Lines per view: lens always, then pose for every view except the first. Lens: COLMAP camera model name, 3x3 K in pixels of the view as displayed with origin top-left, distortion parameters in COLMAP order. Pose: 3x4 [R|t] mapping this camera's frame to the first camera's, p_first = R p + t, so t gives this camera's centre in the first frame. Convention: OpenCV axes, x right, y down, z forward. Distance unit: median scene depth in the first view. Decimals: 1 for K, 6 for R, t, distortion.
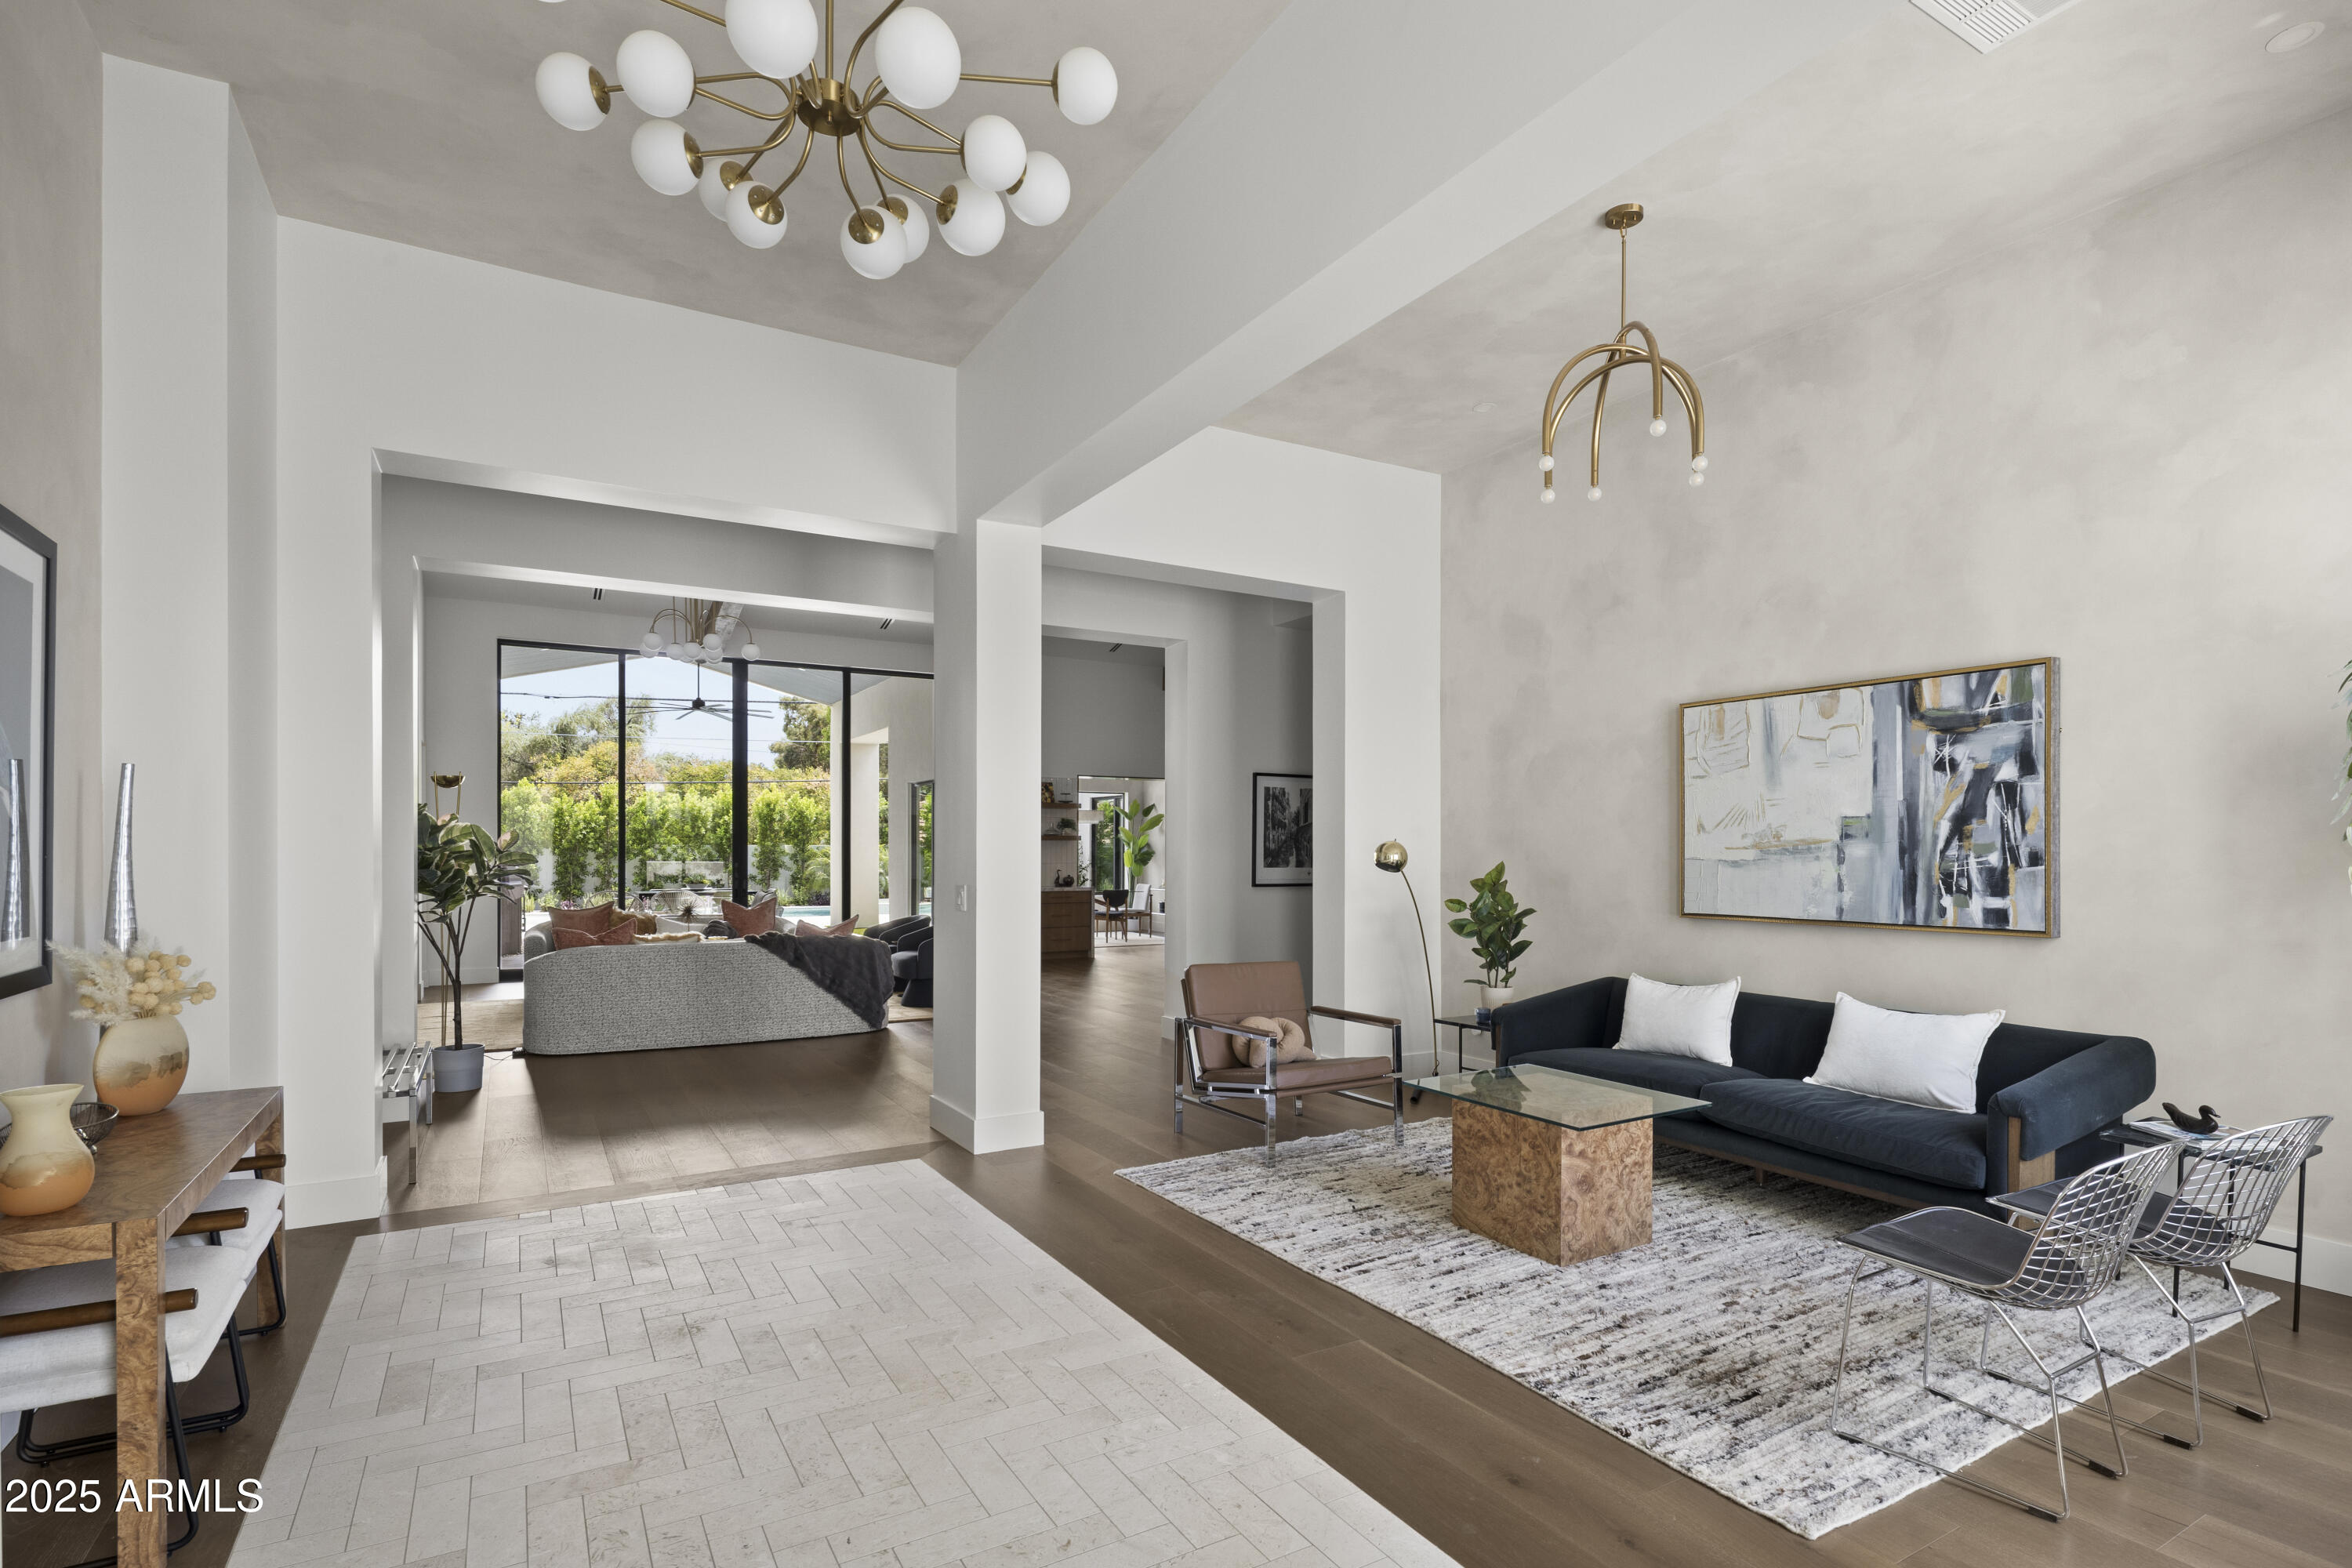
lens RADIAL K [[1159.9, 0, 1151.8], [0, 1159.9, 852.9], [0, 0, 1]] dist [0.003871, -0.002207]
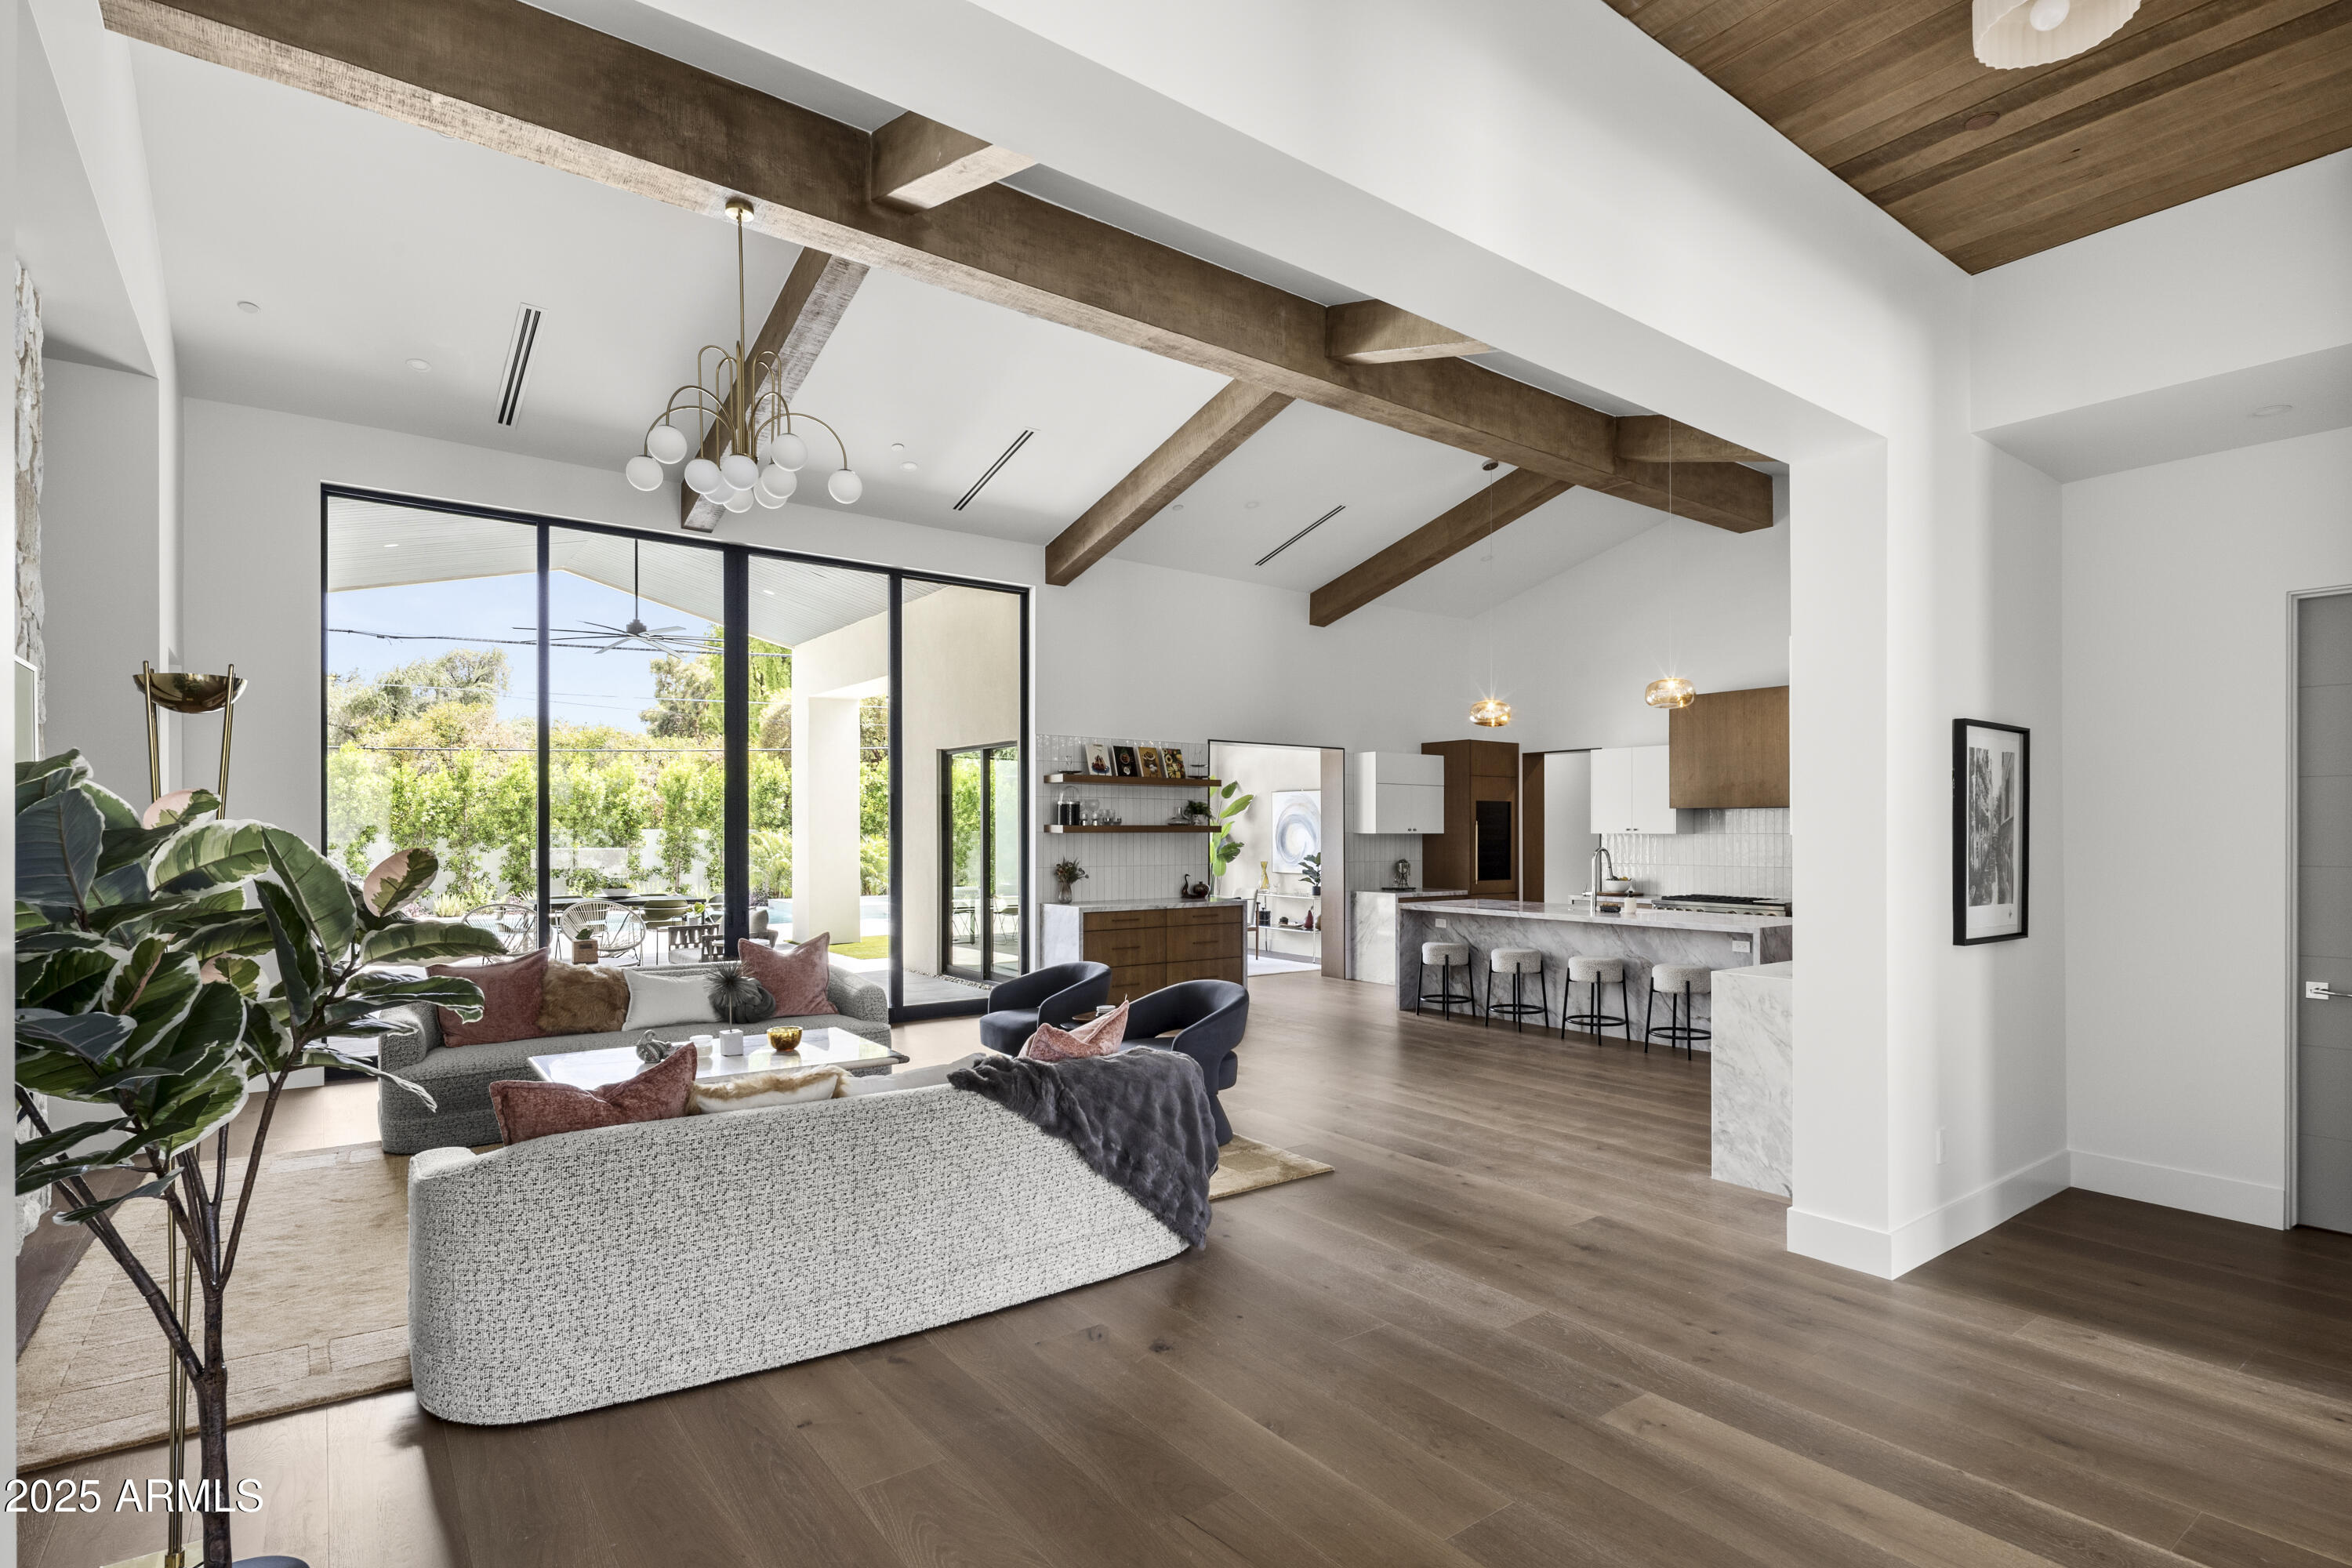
lens RADIAL K [[1159.9, 0, 1166.2], [0, 1159.9, 836.2], [0, 0, 1]] dist [0.003871, -0.002207]
pose [[0.992247, 0.002178, 0.124266, -0.543192], [-0.002602, 0.999991, 0.003247, -0.032581], [-0.124258, -0.003546, 0.992244, 0.932570]]
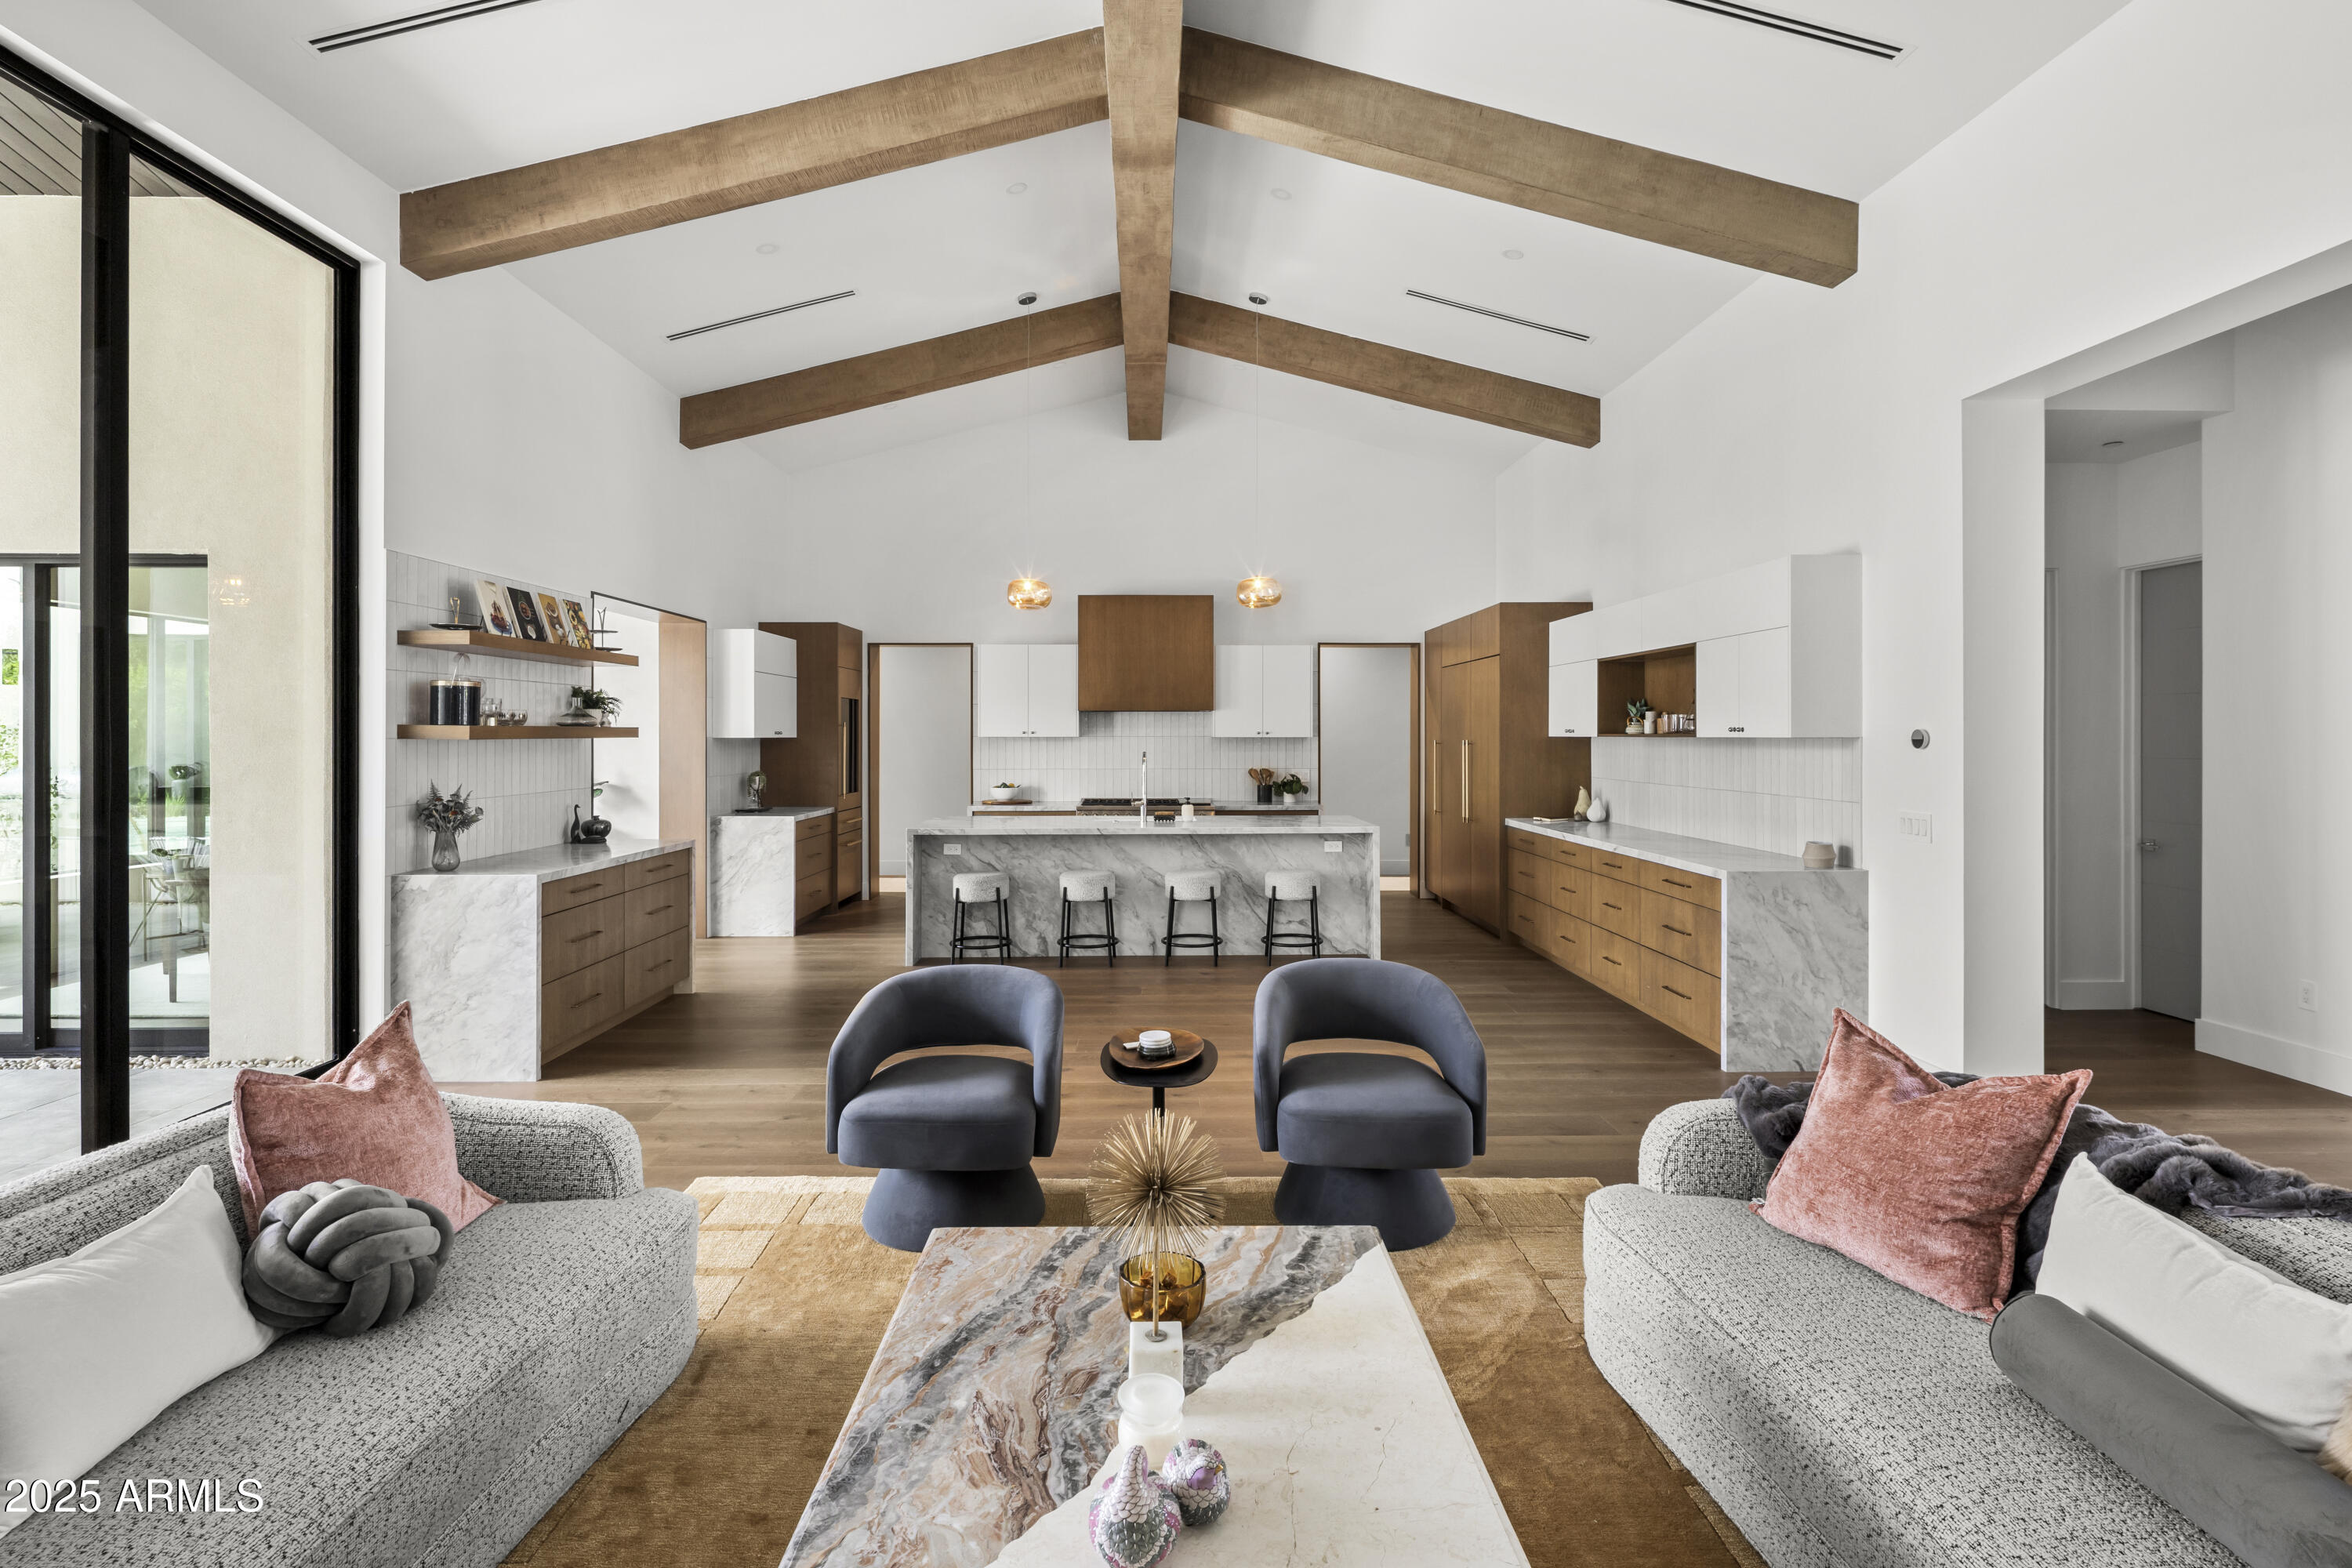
lens RADIAL K [[1159.9, 0, 1164.4], [0, 1159.9, 732.5], [0, 0, 1]] dist [0.003871, -0.002207]
pose [[0.465114, 0.002148, 0.885248, -1.093208], [0.000659, 0.999996, -0.002773, -0.034252], [-0.885250, 0.001873, 0.465111, 1.823537]]
